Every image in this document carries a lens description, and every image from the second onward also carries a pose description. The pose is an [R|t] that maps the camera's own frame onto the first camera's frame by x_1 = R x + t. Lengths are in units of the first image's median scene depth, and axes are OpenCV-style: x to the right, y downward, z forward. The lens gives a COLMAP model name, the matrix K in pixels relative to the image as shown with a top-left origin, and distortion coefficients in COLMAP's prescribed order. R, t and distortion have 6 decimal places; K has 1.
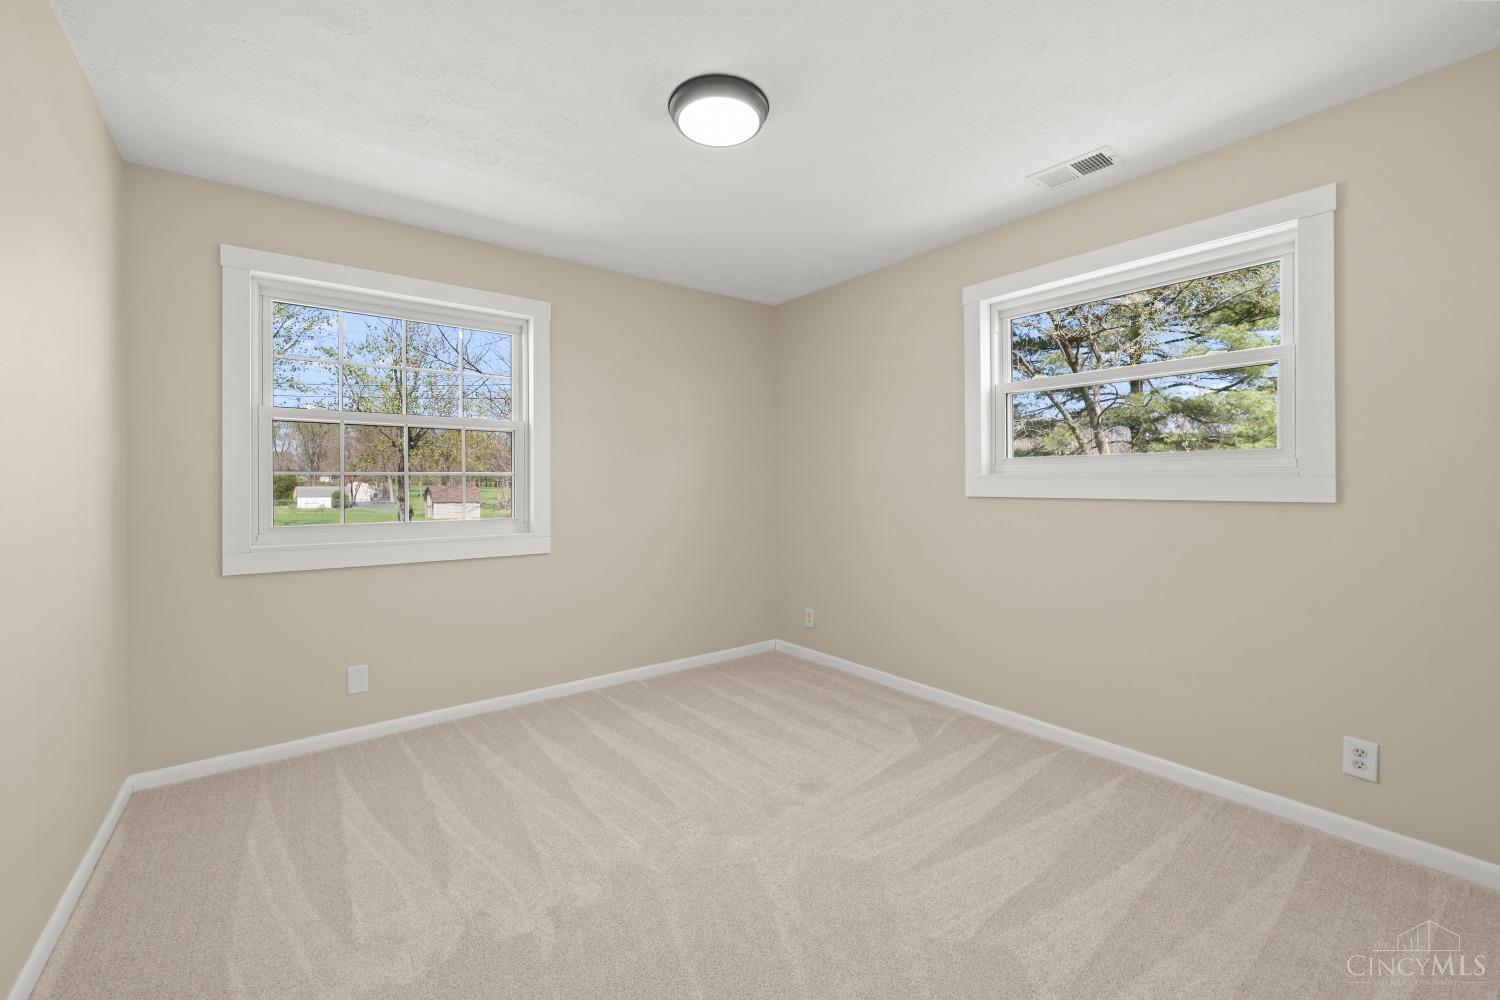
lens RADIAL K [[616.2, 0, 748.1], [0, 616.2, 477.8], [0, 0, 1]] dist [0.017156, -0.000051]
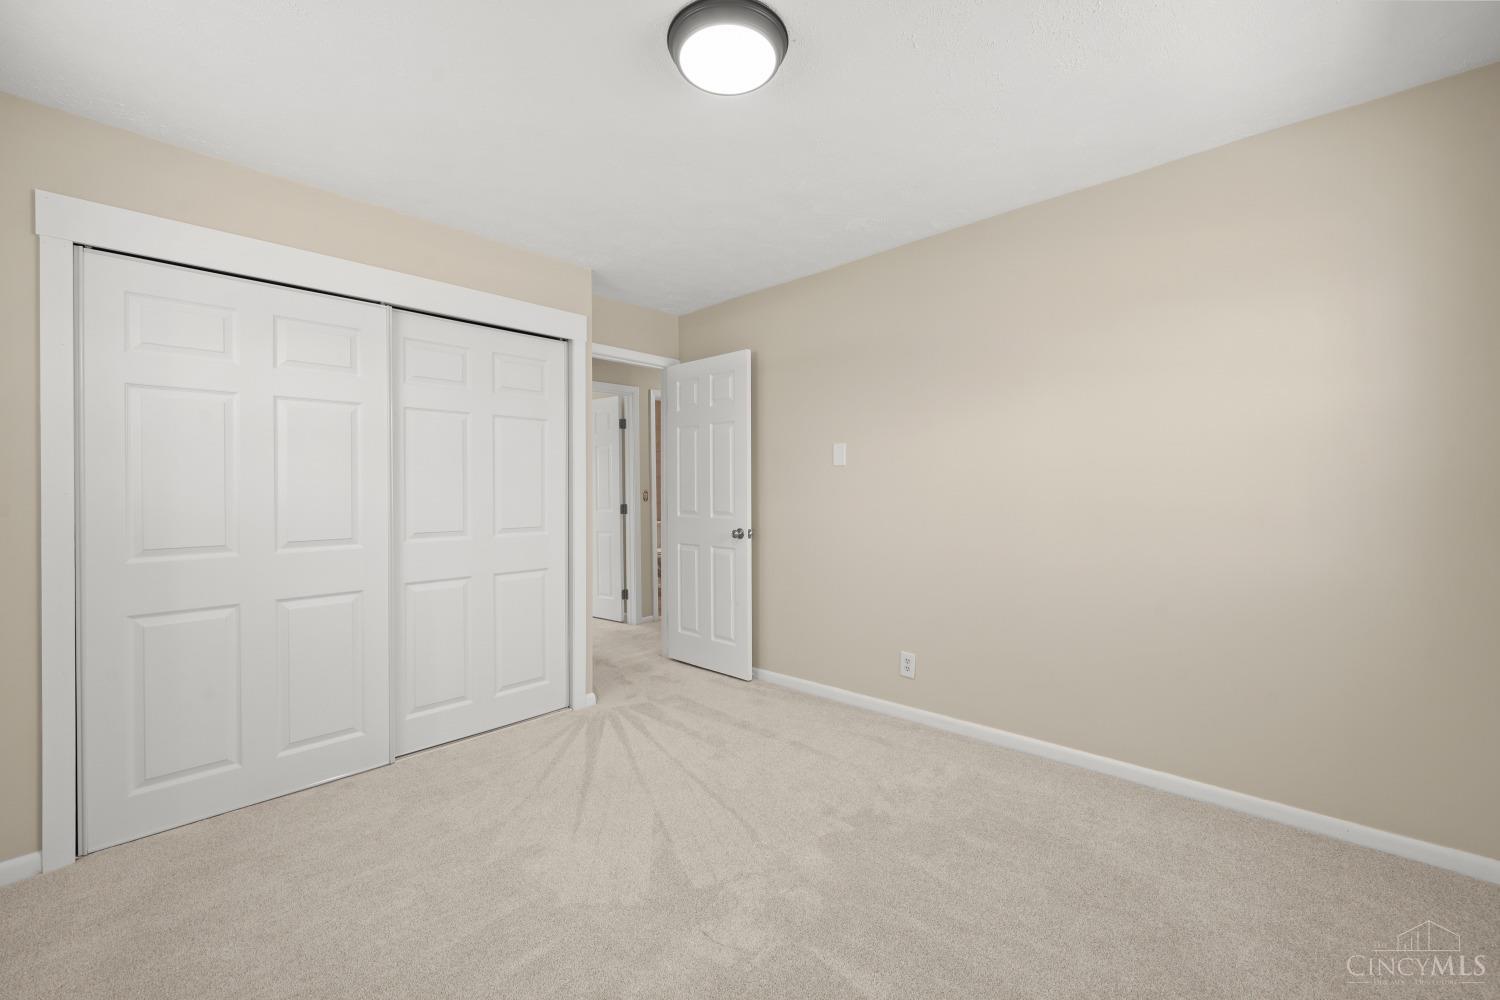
lens RADIAL K [[612.4, 0, 752.8], [0, 612.4, 472.1], [0, 0, 1]] dist [-0.000758, -0.000215]
pose [[0.986768, -0.003849, 0.162092, -0.149497], [0.007444, 0.999739, -0.021582, 0.001659], [-0.161966, 0.022503, 0.986540, 0.192029]]
